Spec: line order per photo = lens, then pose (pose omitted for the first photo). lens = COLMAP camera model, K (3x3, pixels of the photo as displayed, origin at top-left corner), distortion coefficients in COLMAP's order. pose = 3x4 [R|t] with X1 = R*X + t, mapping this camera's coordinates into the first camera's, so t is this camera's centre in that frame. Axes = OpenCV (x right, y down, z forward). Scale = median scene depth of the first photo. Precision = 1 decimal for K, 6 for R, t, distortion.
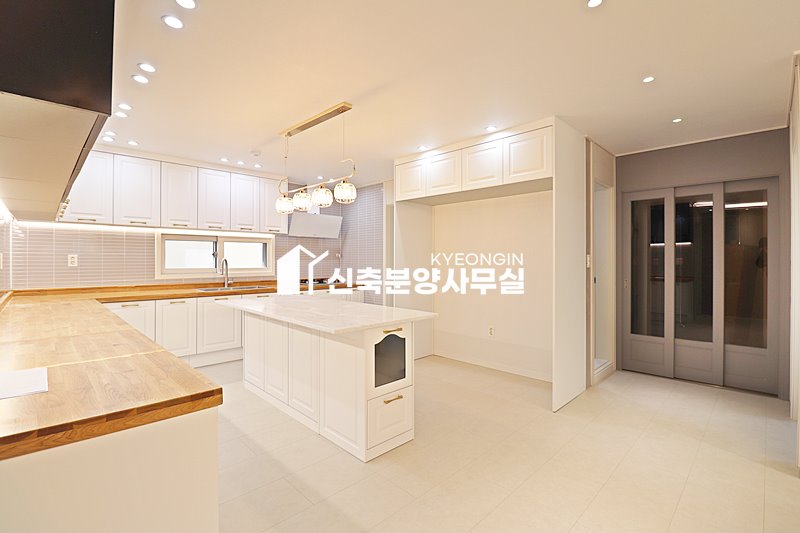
lens RADIAL K [[370.6, 0, 398.8], [0, 370.6, 259.0], [0, 0, 1]] dist [-0.007329, -0.008531]
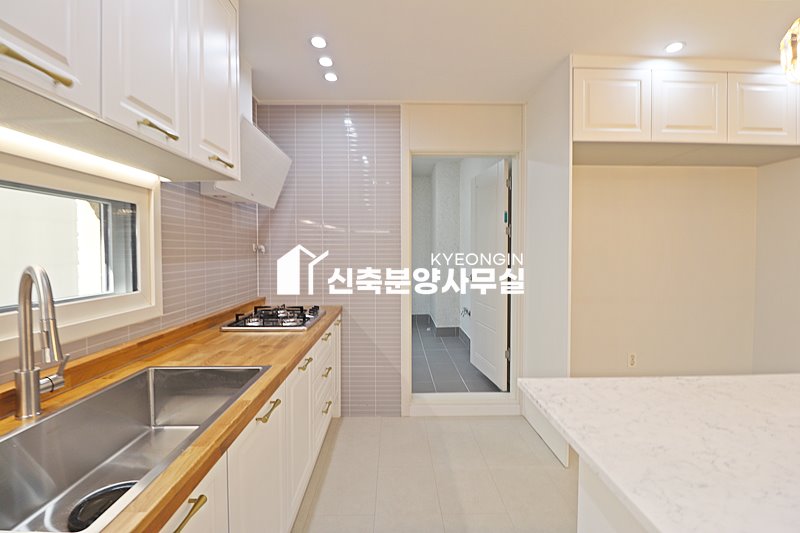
lens RADIAL K [[370.6, 0, 403.0], [0, 370.6, 261.9], [0, 0, 1]] dist [-0.007329, -0.008531]
pose [[0.683994, -0.025728, 0.729034, -0.550905], [0.002527, 0.999455, 0.032899, -0.010191], [-0.729483, -0.020661, 0.683687, 0.857209]]
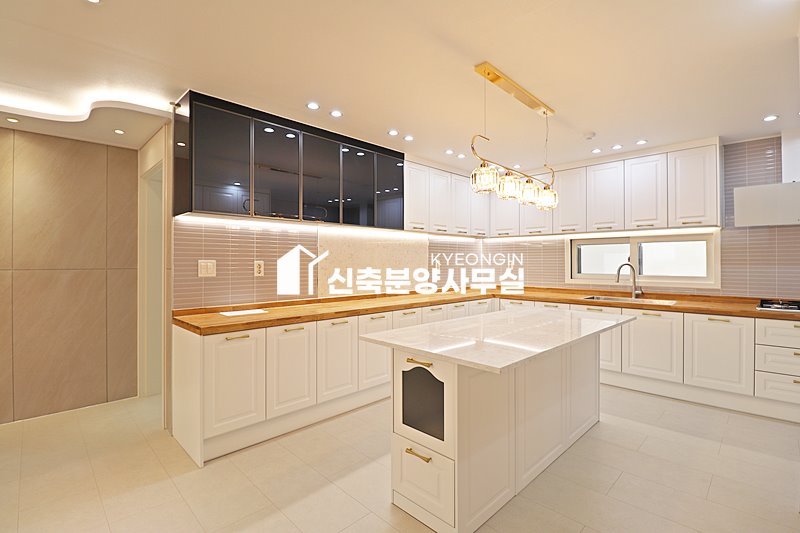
lens RADIAL K [[370.6, 0, 398.7], [0, 370.6, 261.7], [0, 0, 1]] dist [-0.007329, -0.008531]
pose [[0.003094, -0.003644, -0.999989, 0.419258], [0.001889, 0.999992, -0.003638, -0.003549], [0.999993, -0.001878, 0.003101, 0.551143]]
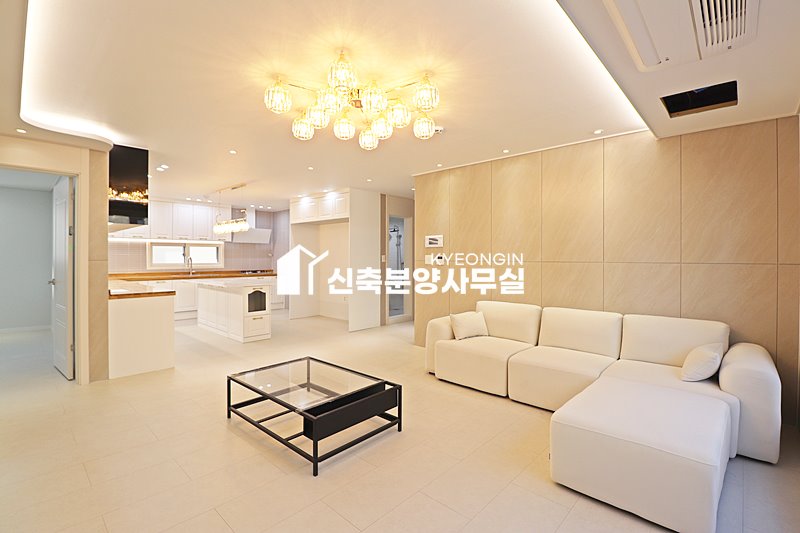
lens RADIAL K [[370.6, 0, 401.0], [0, 370.6, 261.3], [0, 0, 1]] dist [-0.007329, -0.008531]
pose [[0.999034, 0.000685, 0.043949, 0.445297], [-0.001188, 0.999934, 0.011418, -0.002408], [-0.043939, -0.011460, 0.998969, -0.767963]]
